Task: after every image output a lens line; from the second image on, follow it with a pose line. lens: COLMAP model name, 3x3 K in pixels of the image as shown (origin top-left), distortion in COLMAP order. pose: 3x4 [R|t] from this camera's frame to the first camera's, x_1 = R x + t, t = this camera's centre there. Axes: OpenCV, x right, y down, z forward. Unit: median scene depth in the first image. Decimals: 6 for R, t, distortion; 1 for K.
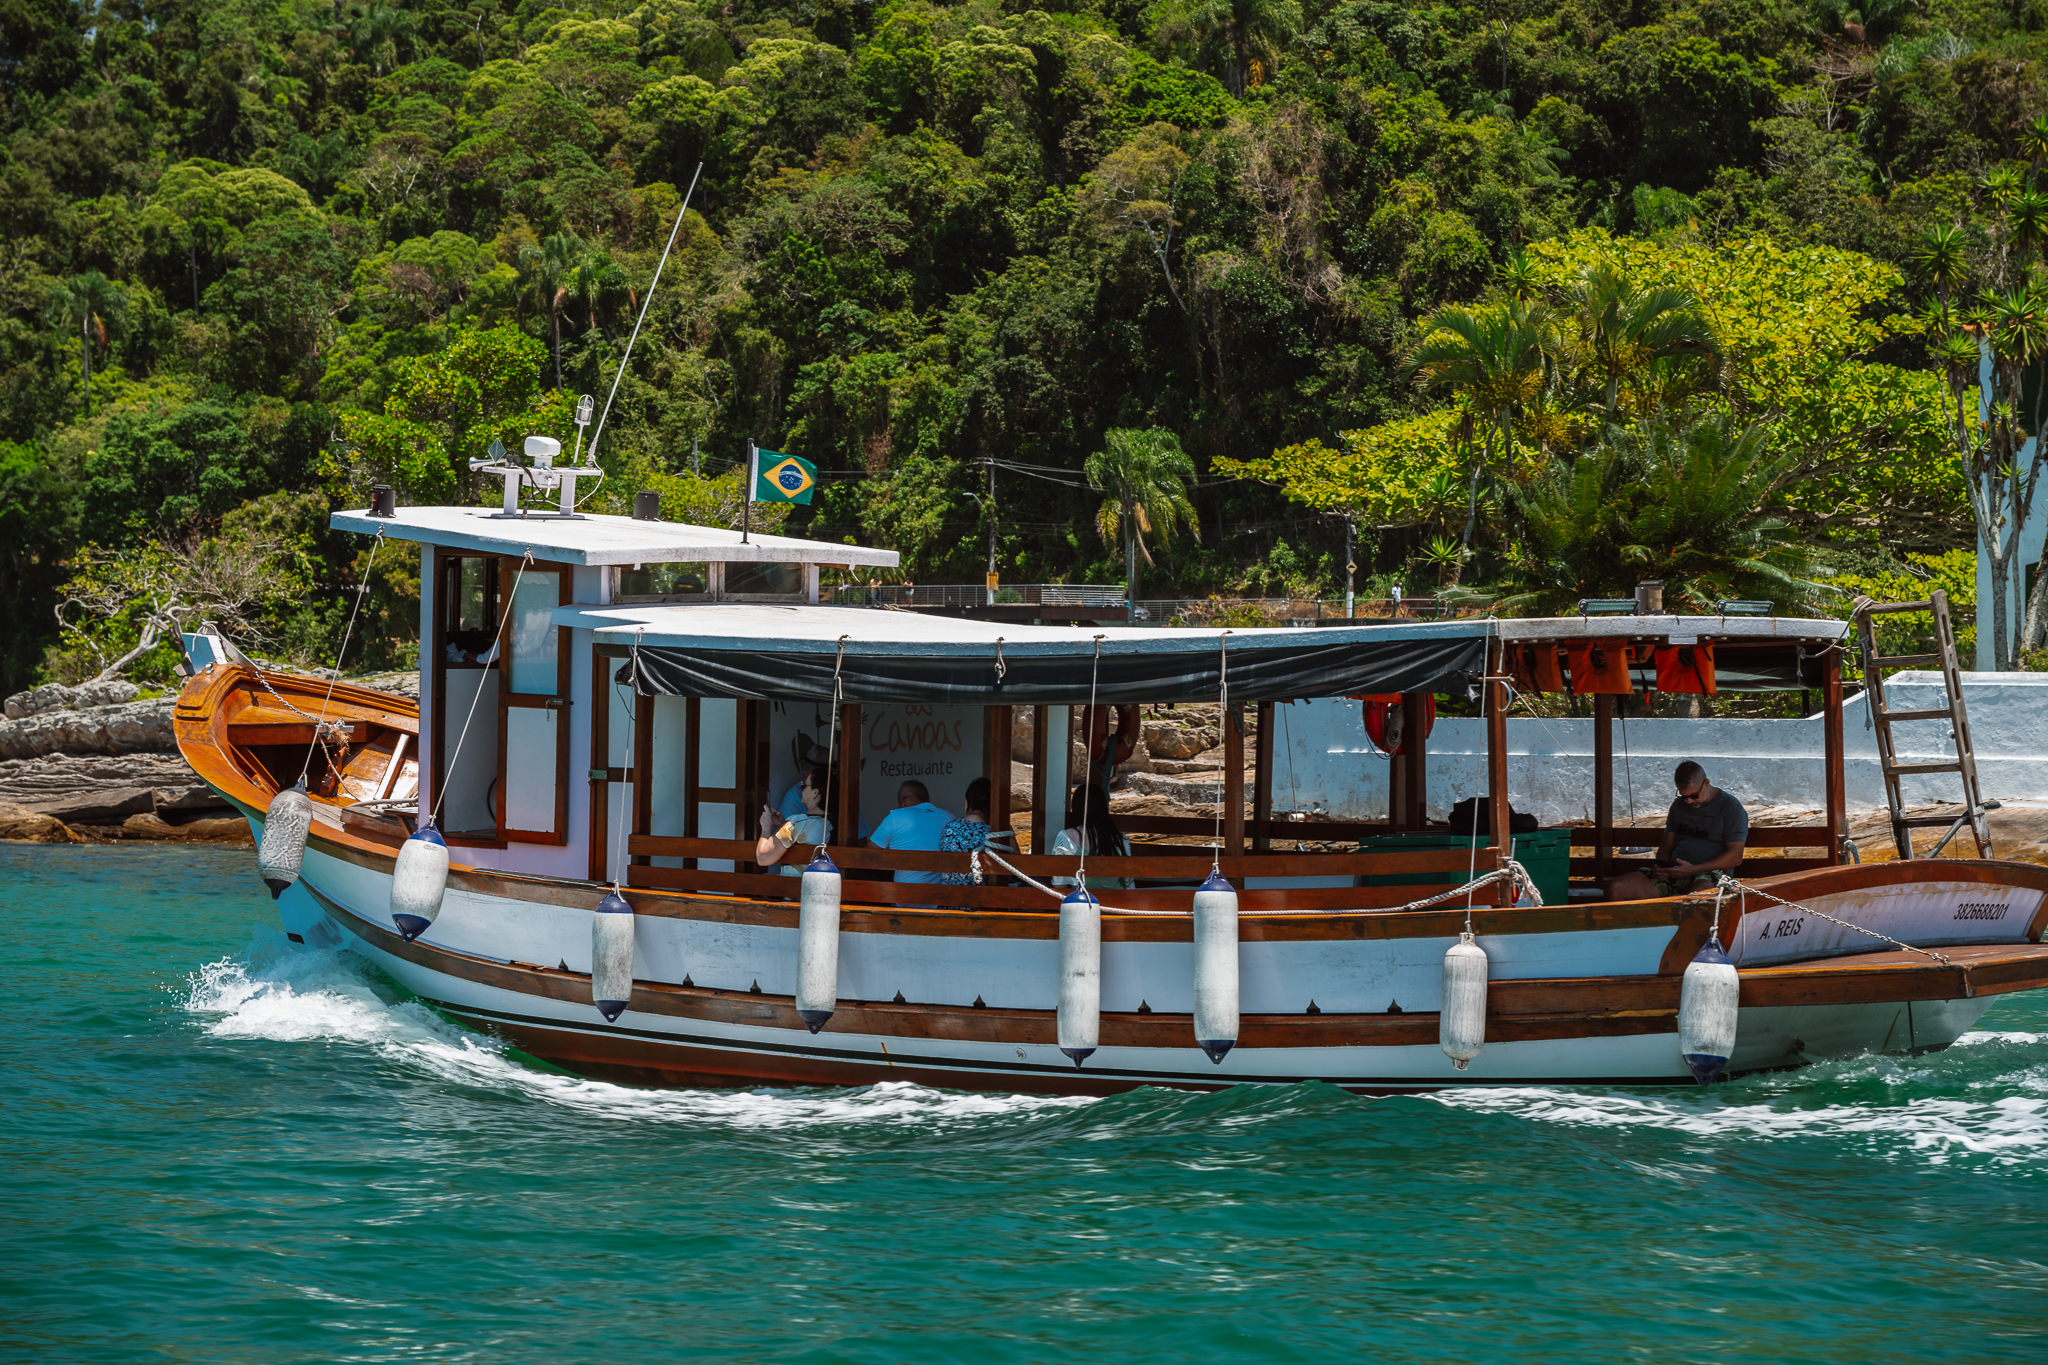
lens RADIAL K [[4570.2, 0, 1023.8], [0, 4570.2, 687.4], [0, 0, 1]] dist [0.018638, 0.000000]
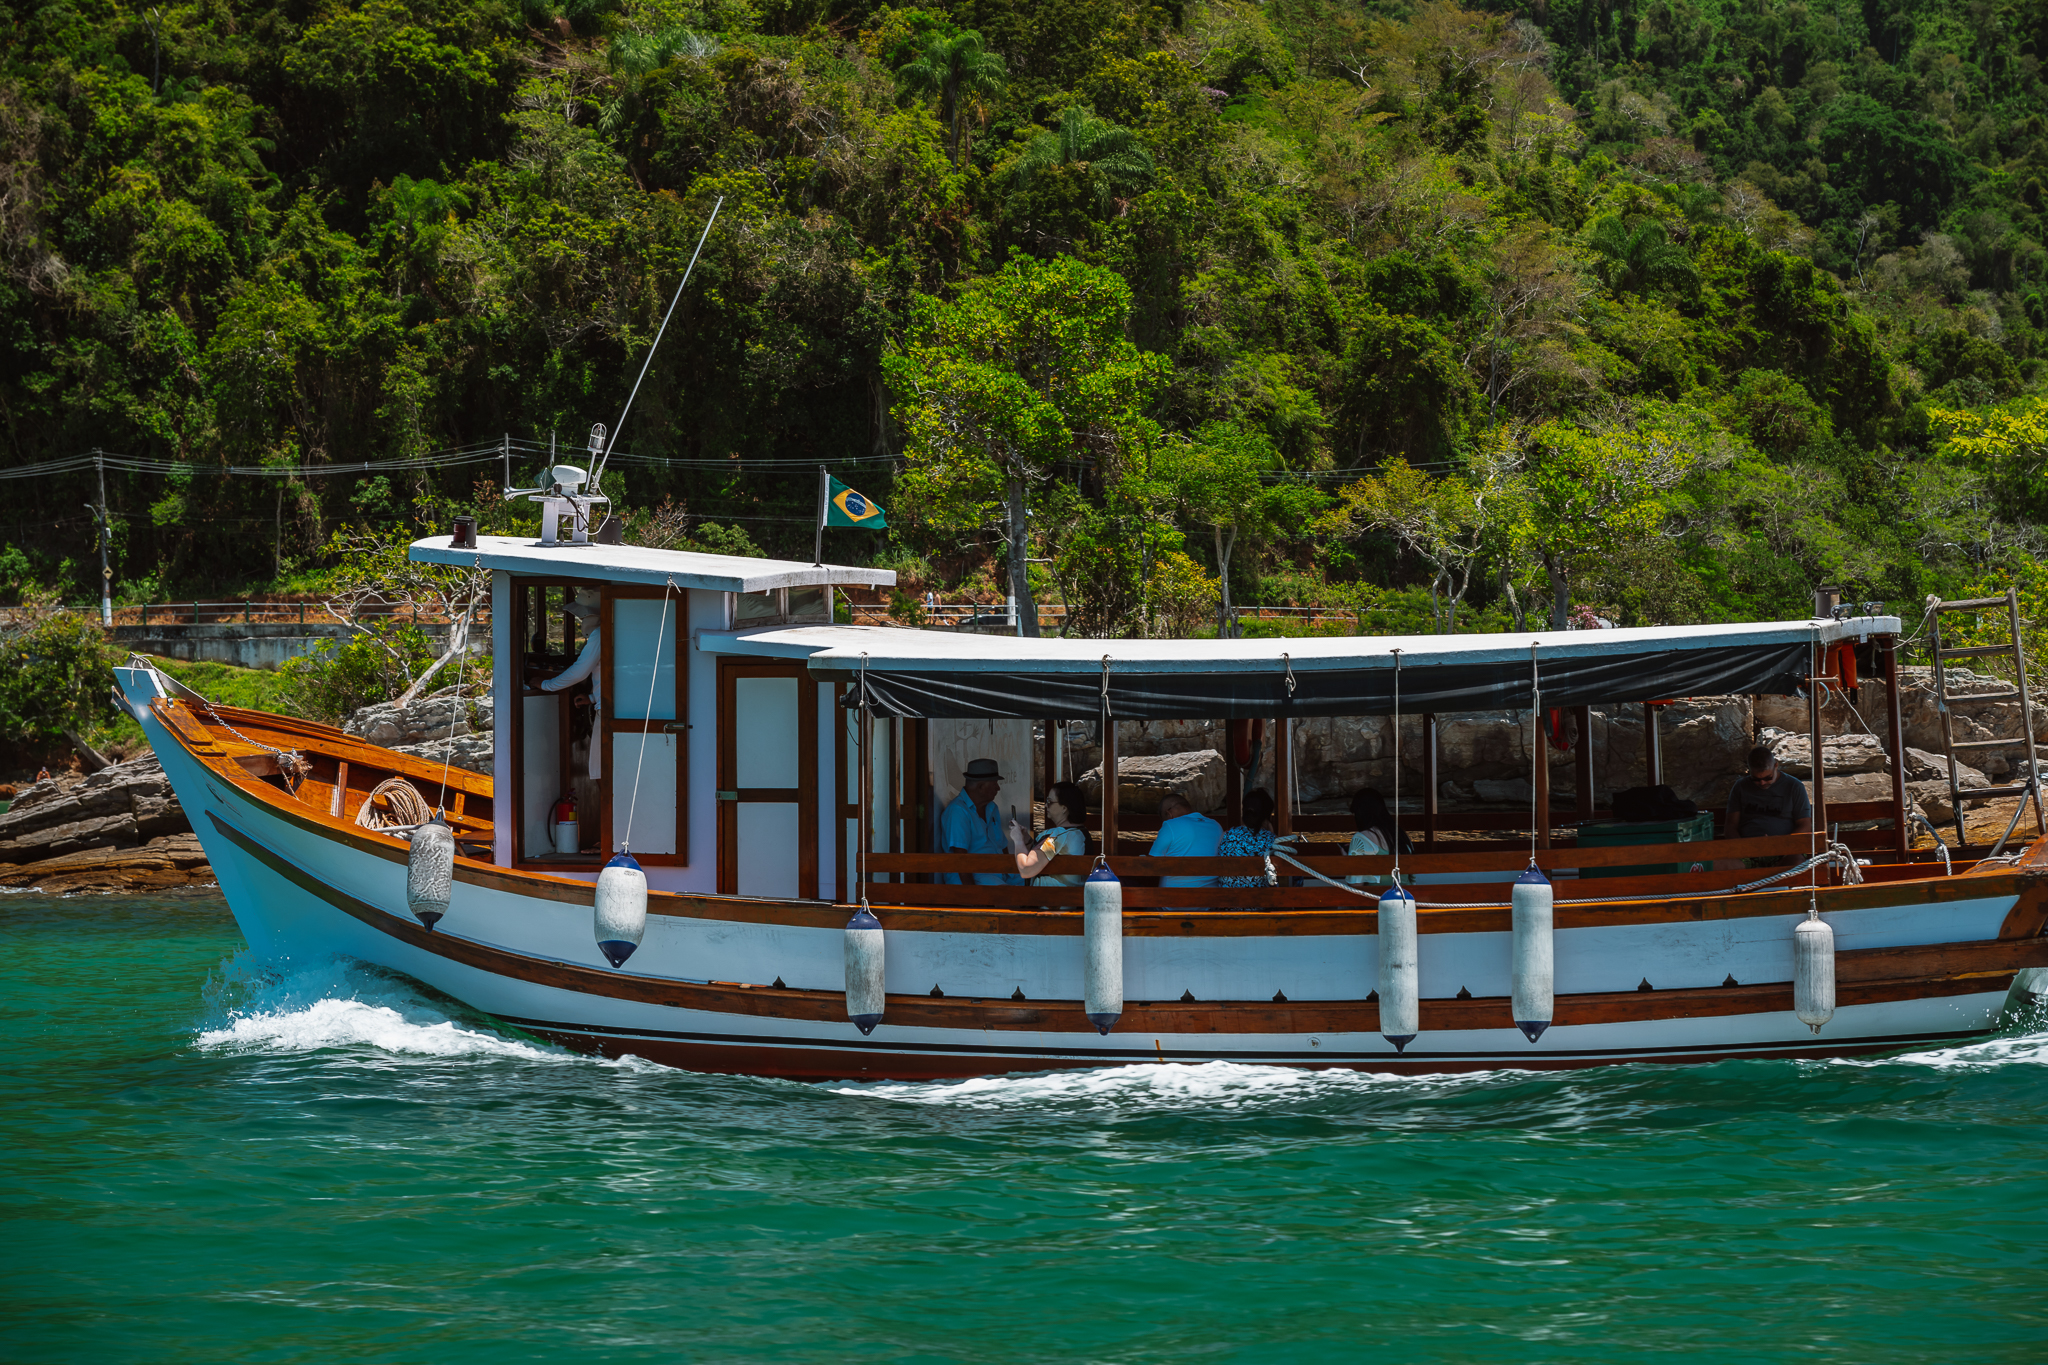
lens RADIAL K [[4661.9, 0, 1024.3], [0, 4661.9, 678.9], [0, 0, 1]] dist [0.029601, 0.000000]
pose [[0.940042, -0.025803, 0.340081, -0.410617], [0.025645, 0.999659, 0.004960, -0.011374], [-0.340093, 0.004059, 0.940383, -0.000587]]
